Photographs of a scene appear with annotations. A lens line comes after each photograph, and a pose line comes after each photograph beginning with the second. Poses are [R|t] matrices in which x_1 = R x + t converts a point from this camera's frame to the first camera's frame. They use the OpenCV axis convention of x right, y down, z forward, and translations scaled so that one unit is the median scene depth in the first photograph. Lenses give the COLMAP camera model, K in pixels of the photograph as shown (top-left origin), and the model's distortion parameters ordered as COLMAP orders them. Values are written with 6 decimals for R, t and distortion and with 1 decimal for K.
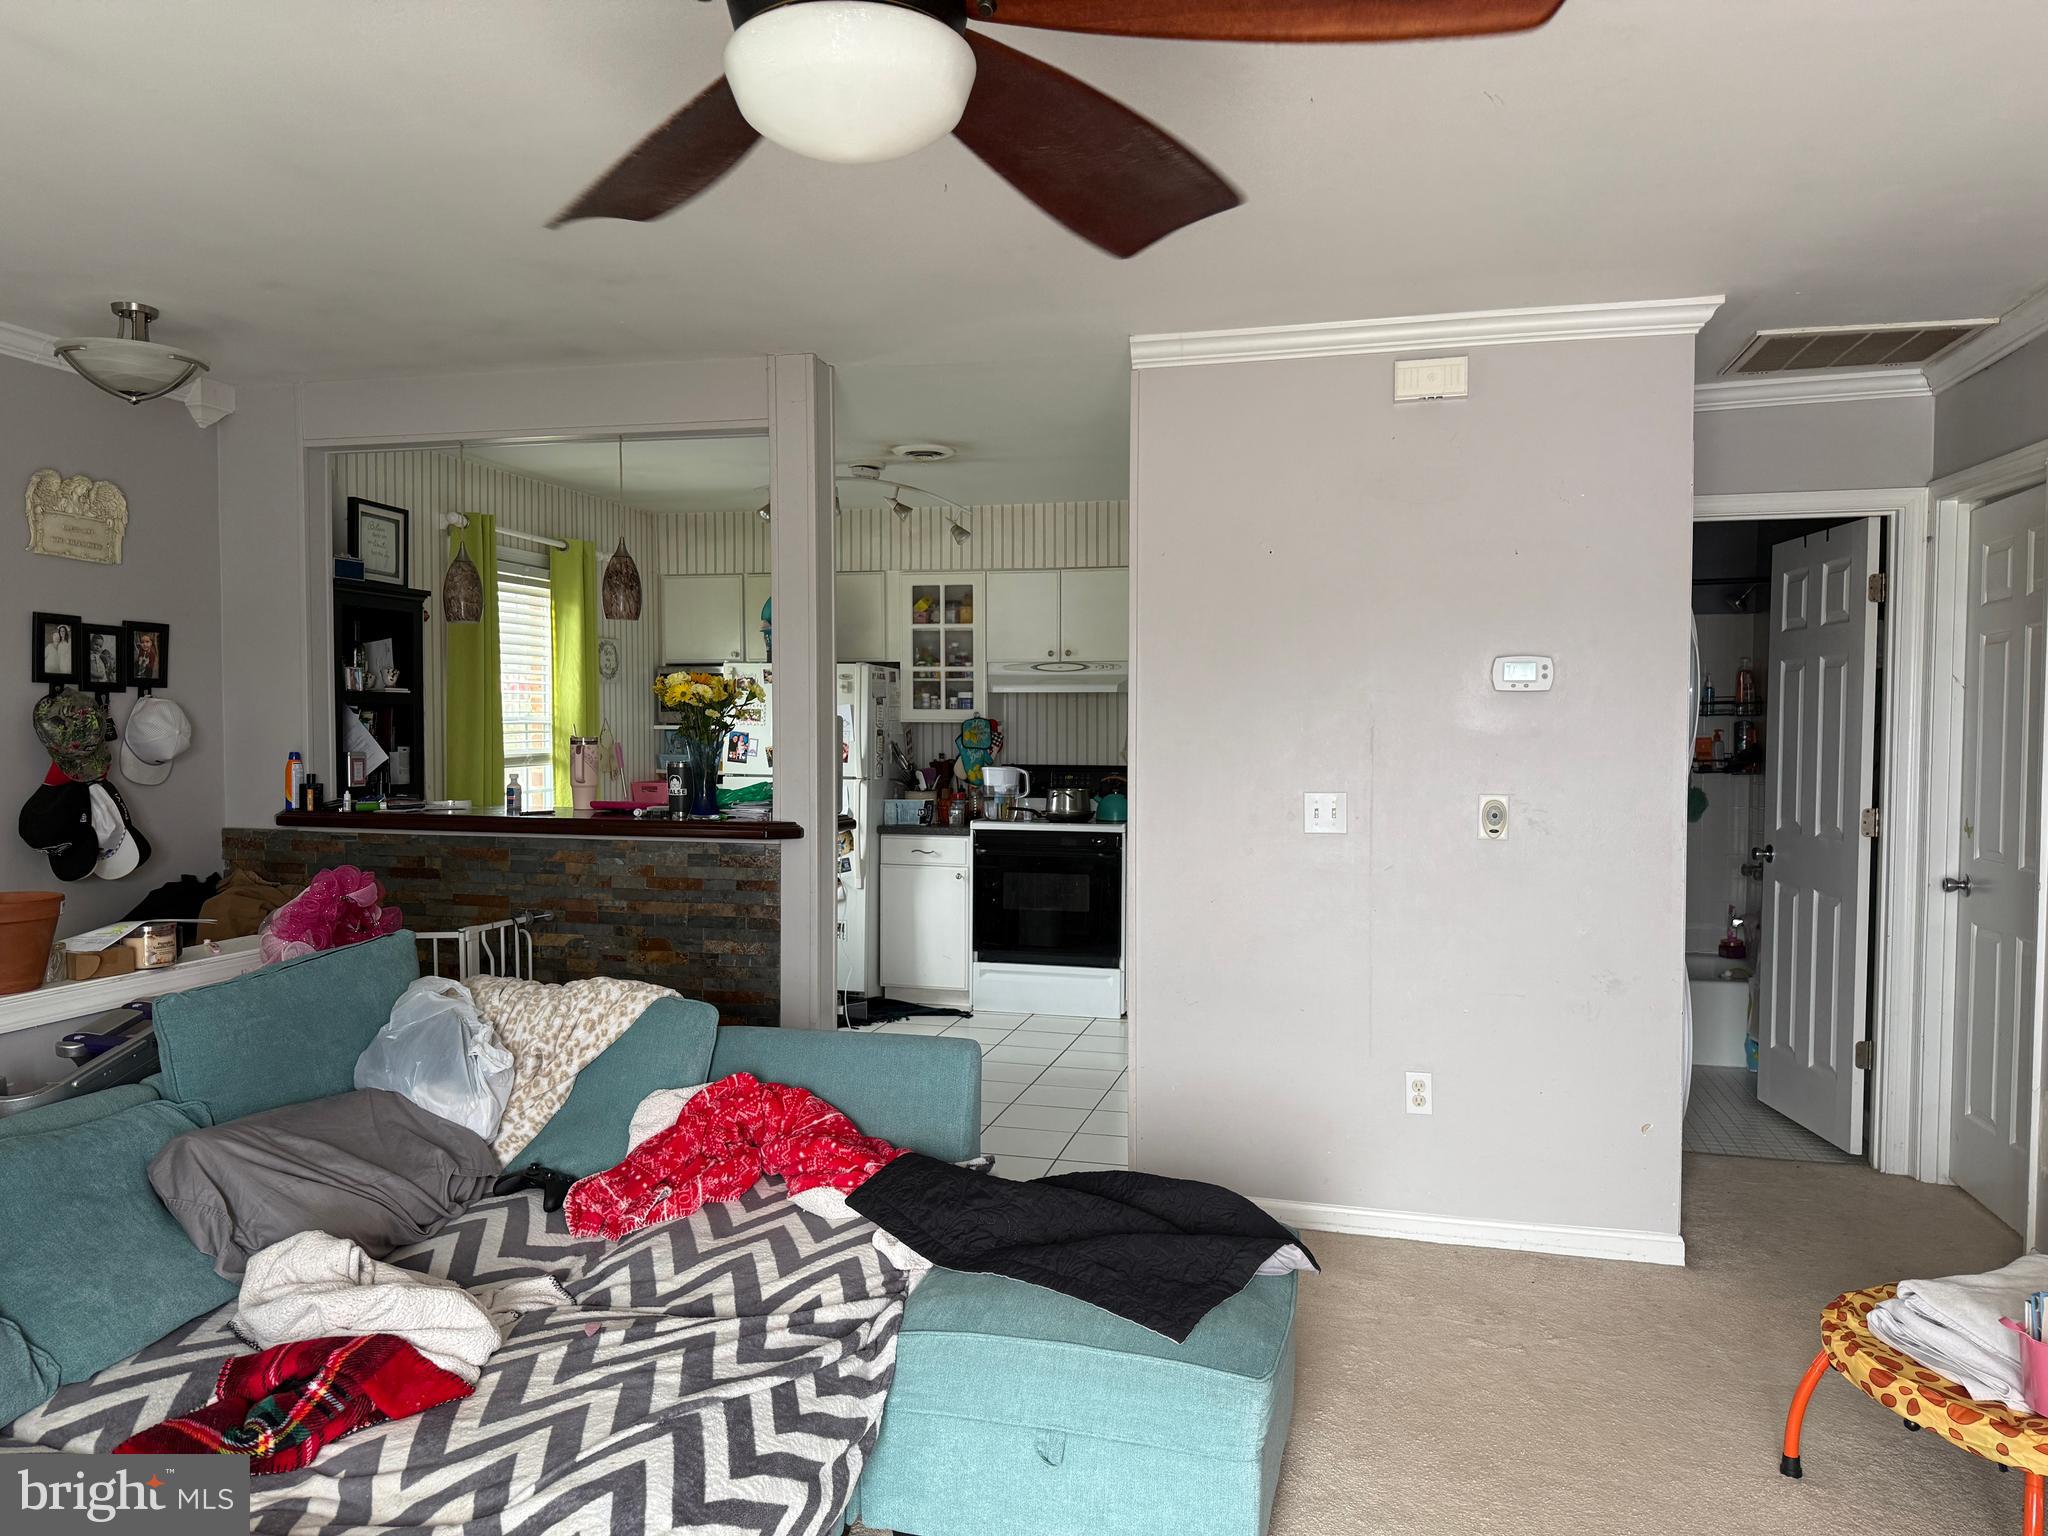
lens RADIAL K [[1476.6, 0, 1028.2], [0, 1476.6, 781.3], [0, 0, 1]] dist [0.115090, -0.108735]
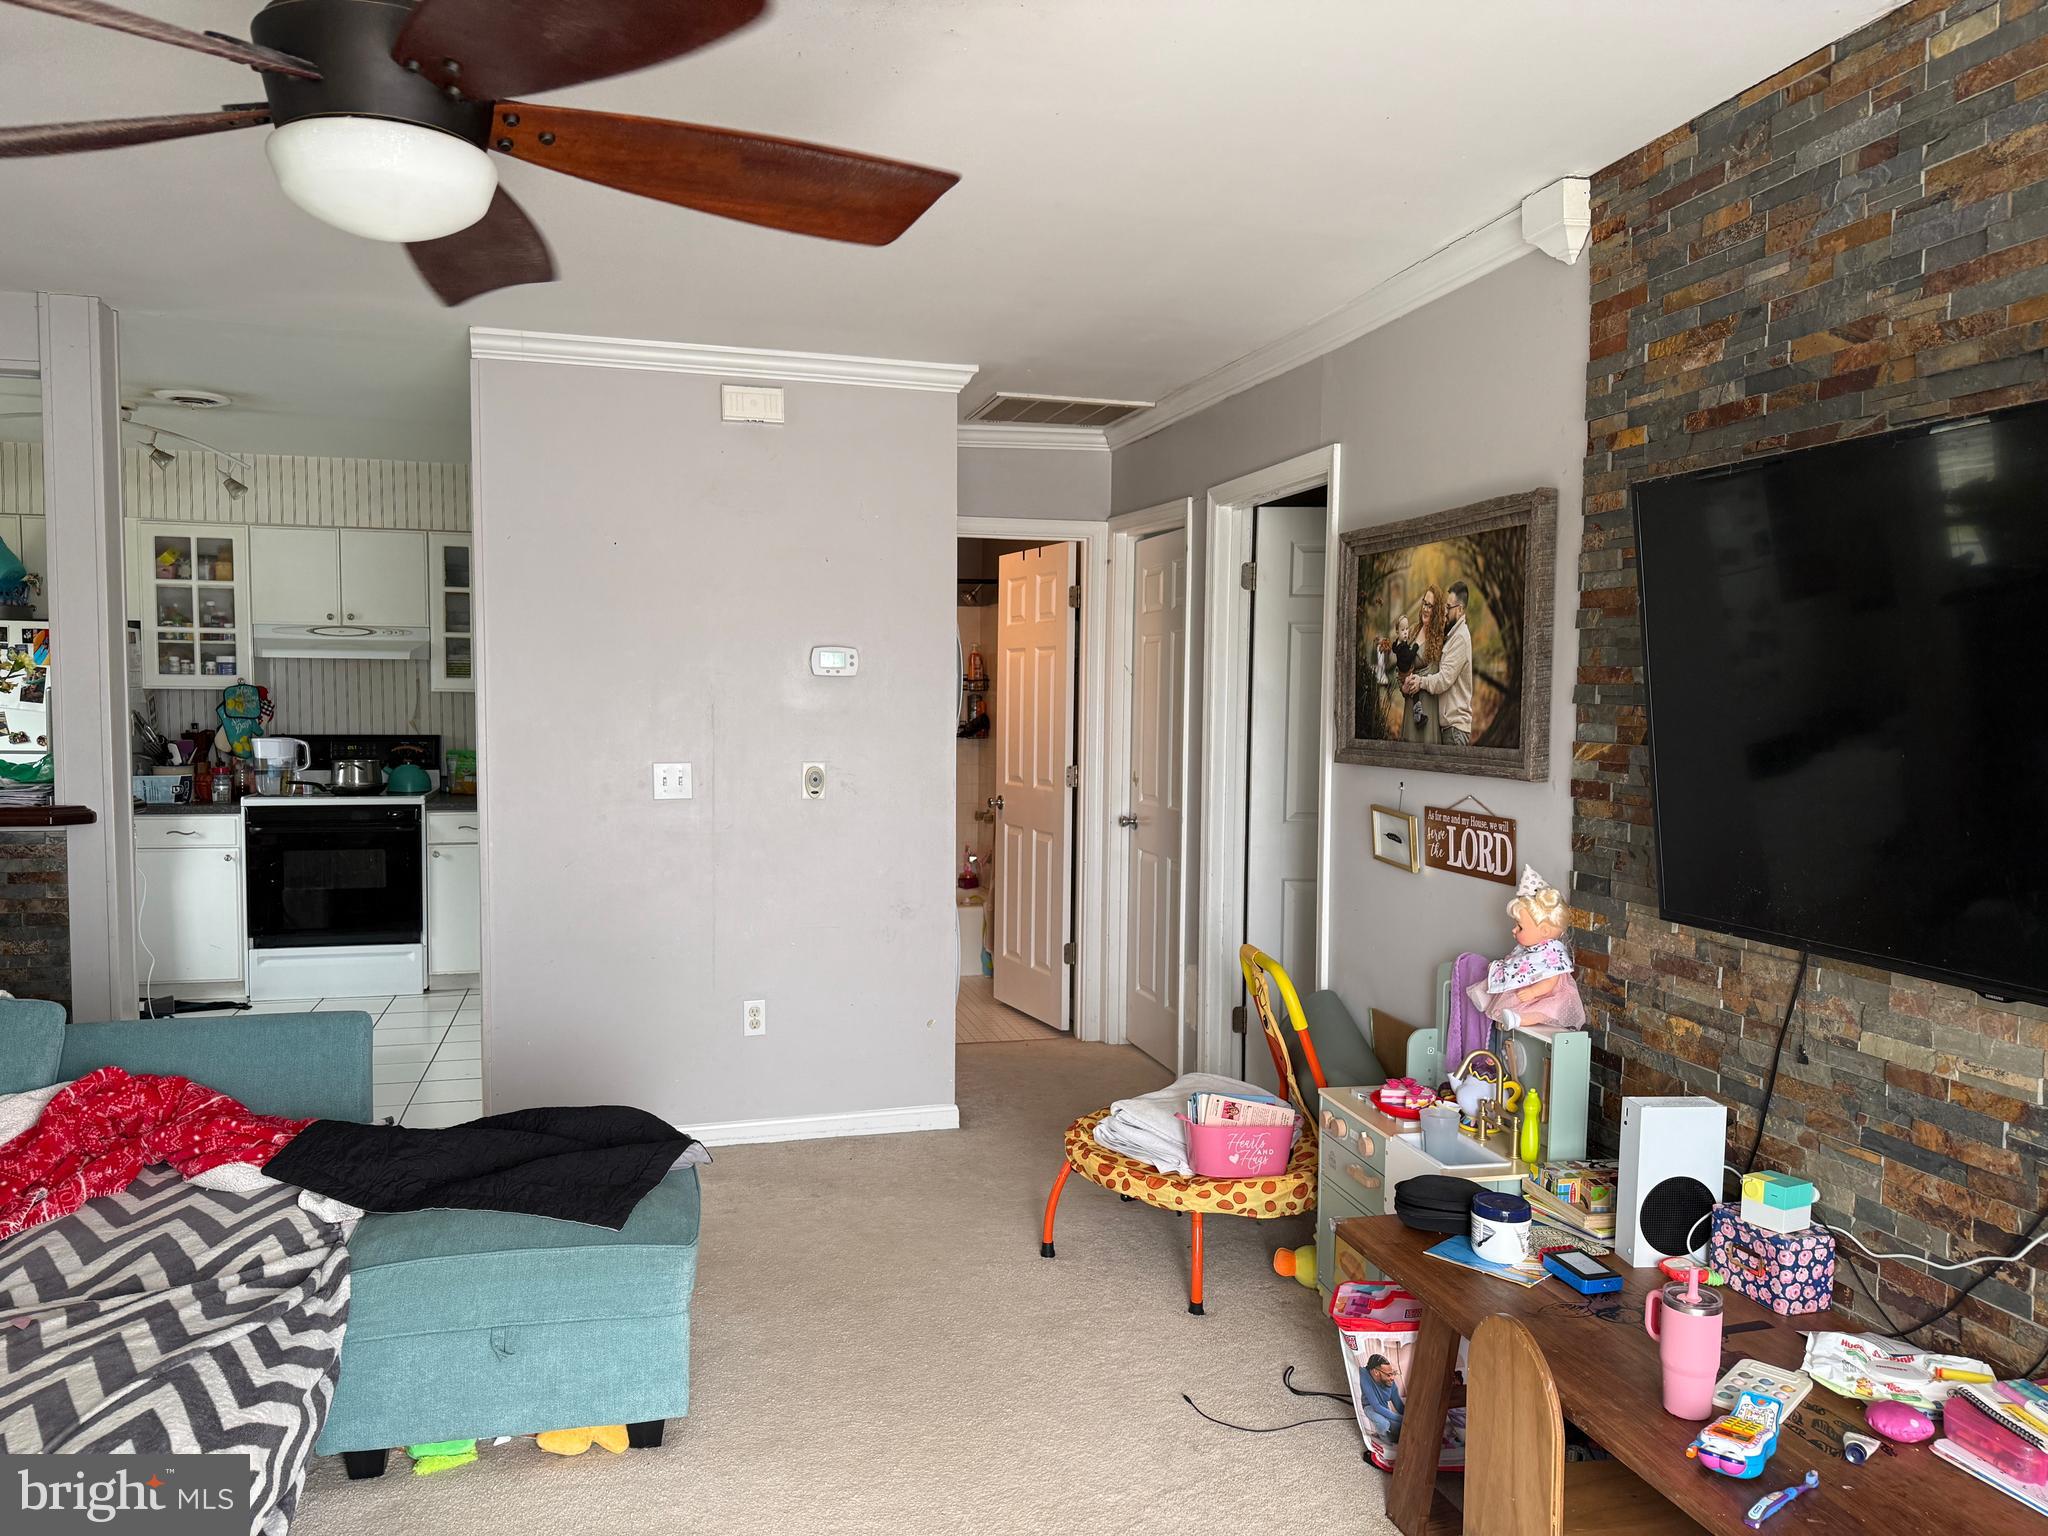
lens RADIAL K [[1477.9, 0, 980.3], [0, 1477.9, 775.8], [0, 0, 1]] dist [0.312000, -0.289713]
pose [[0.892773, -0.023738, 0.449881, -0.115060], [0.013305, 0.999565, 0.026338, -0.010440], [-0.450311, -0.017529, 0.892700, -0.137009]]
